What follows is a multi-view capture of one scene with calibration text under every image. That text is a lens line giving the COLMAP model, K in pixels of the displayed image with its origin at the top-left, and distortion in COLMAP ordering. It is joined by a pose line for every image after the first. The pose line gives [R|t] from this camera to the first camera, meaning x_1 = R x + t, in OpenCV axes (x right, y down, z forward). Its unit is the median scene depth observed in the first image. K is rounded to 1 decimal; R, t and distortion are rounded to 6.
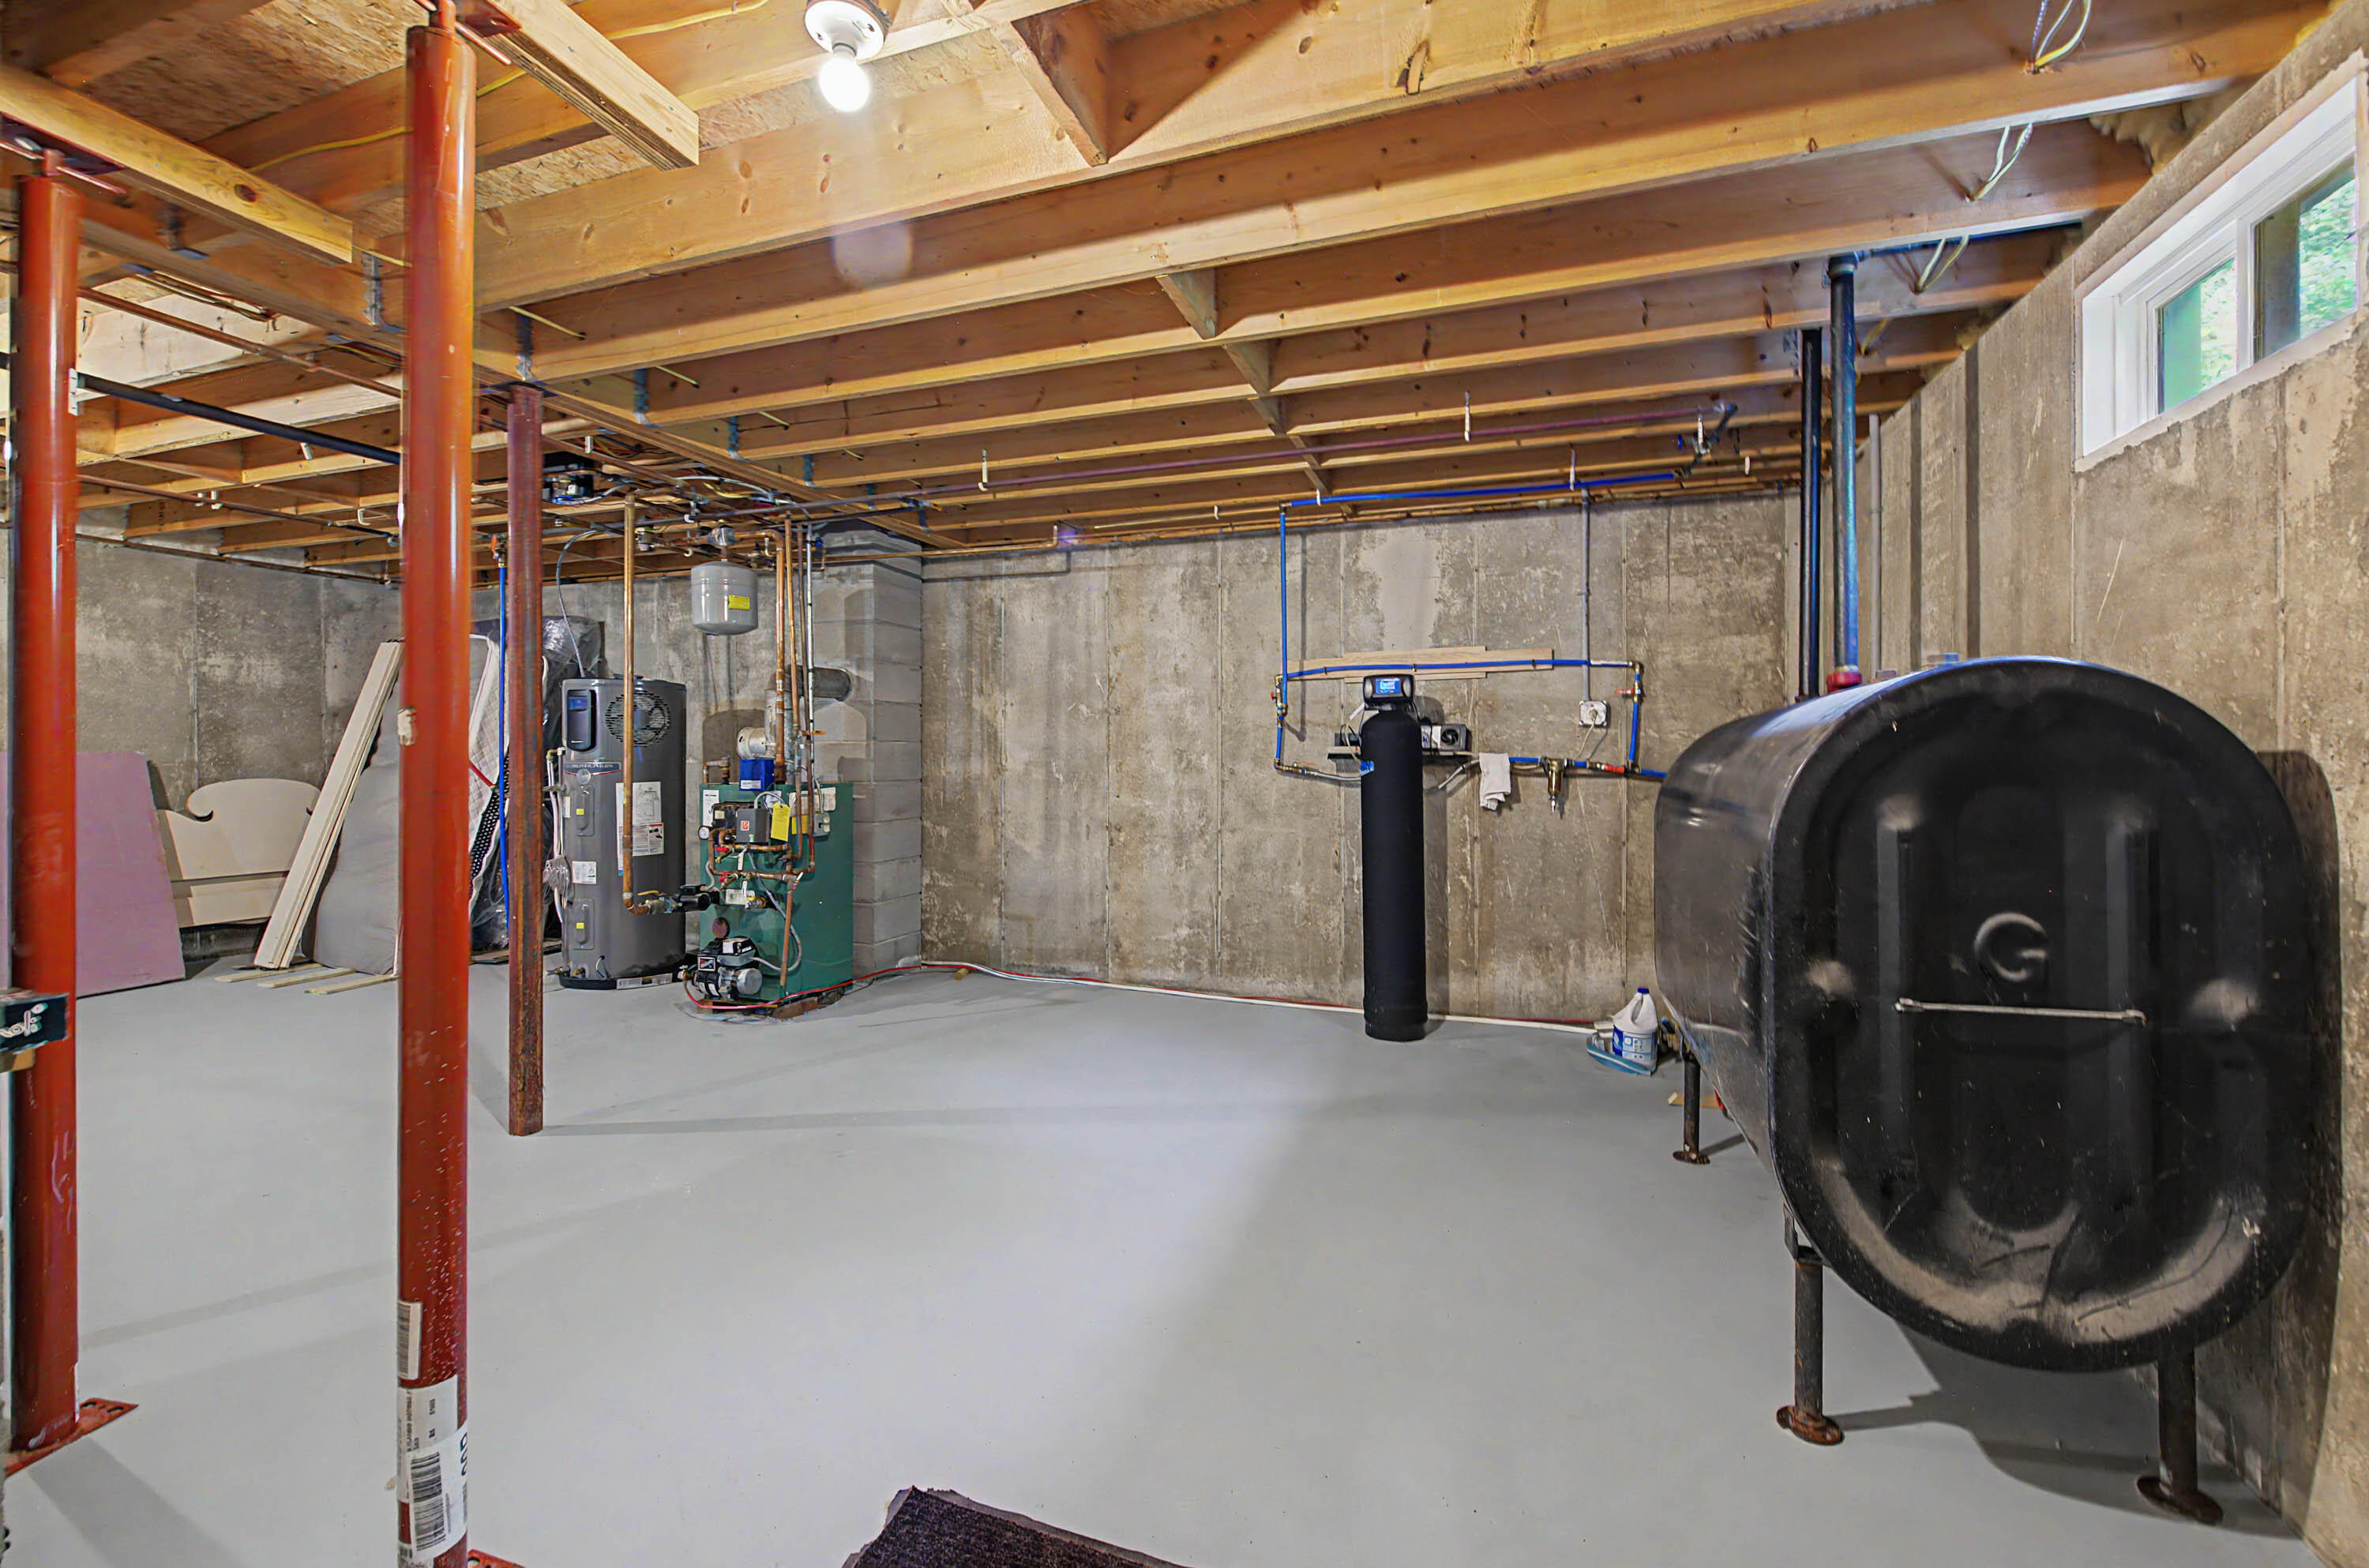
lens RADIAL K [[959.6, 0, 1187.5], [0, 959.6, 767.6], [0, 0, 1]] dist [-0.000561, 0.000040]
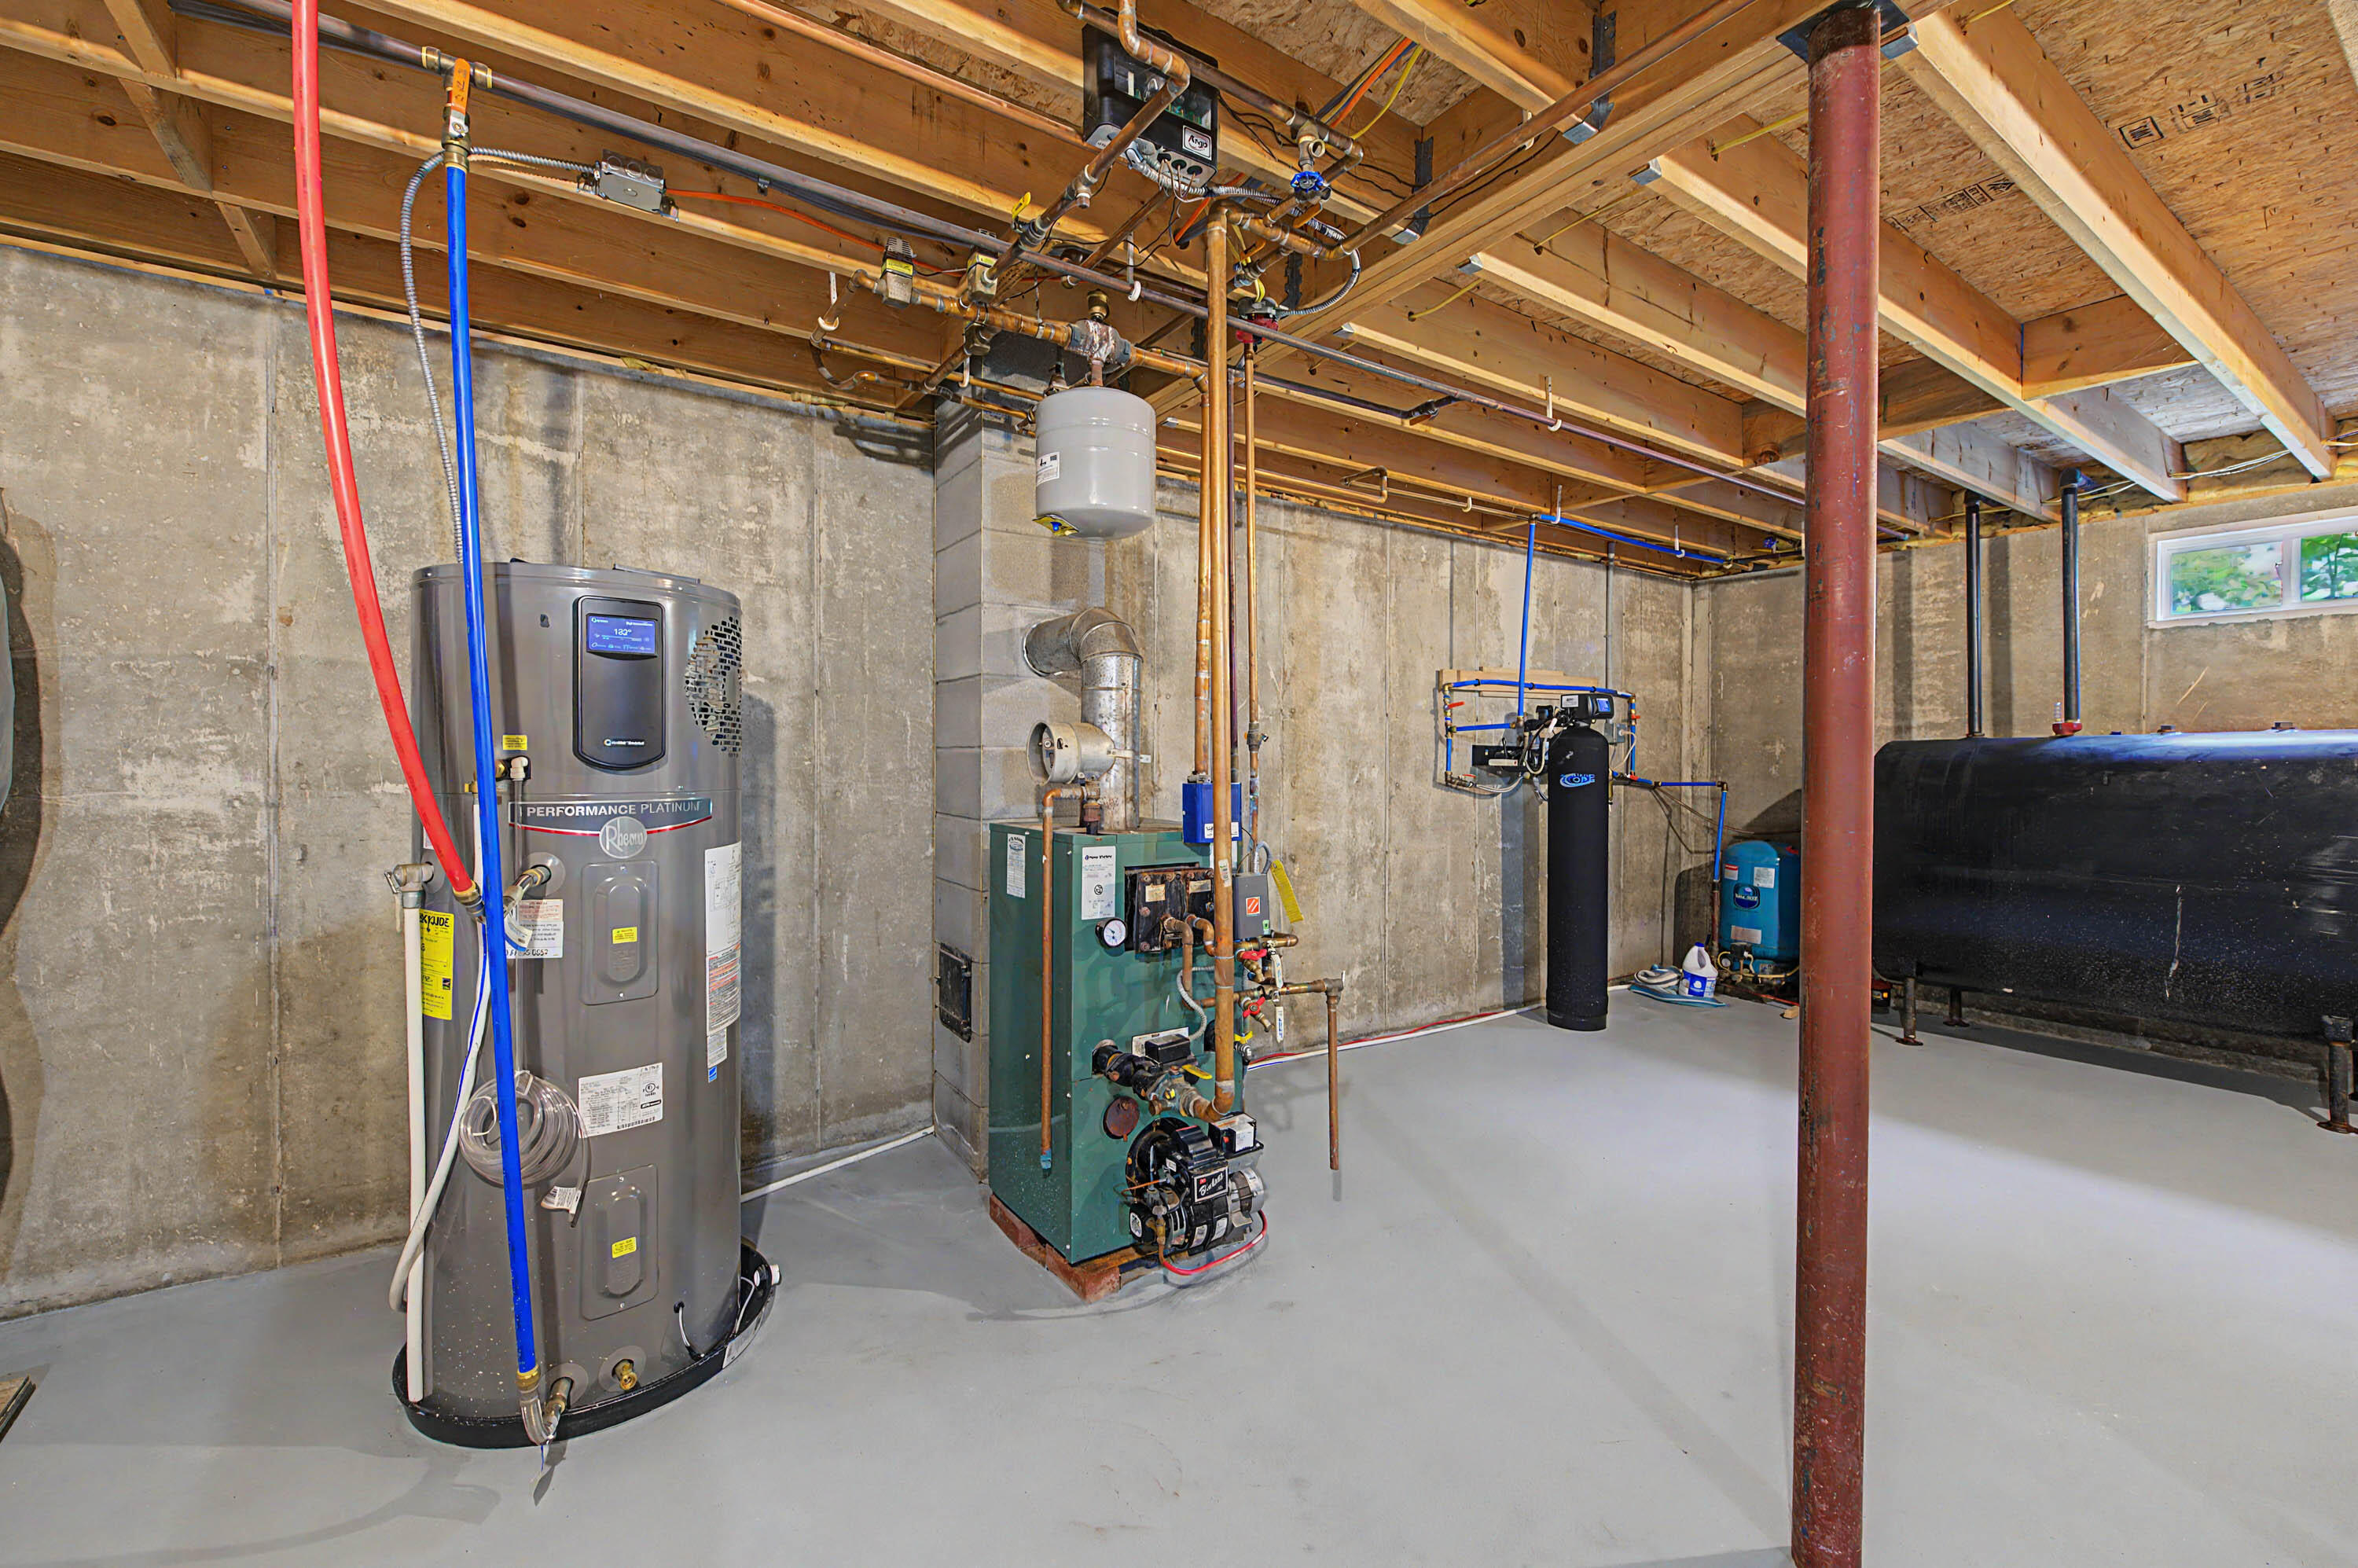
lens RADIAL K [[955.2, 0, 1175.5], [0, 955.2, 771.3], [0, 0, 1]] dist [-0.000561, 0.000040]
pose [[0.605330, -0.010431, 0.795907, -0.793497], [0.006216, 0.999946, 0.008377, -0.018000], [-0.795951, -0.000123, 0.605362, 0.612857]]
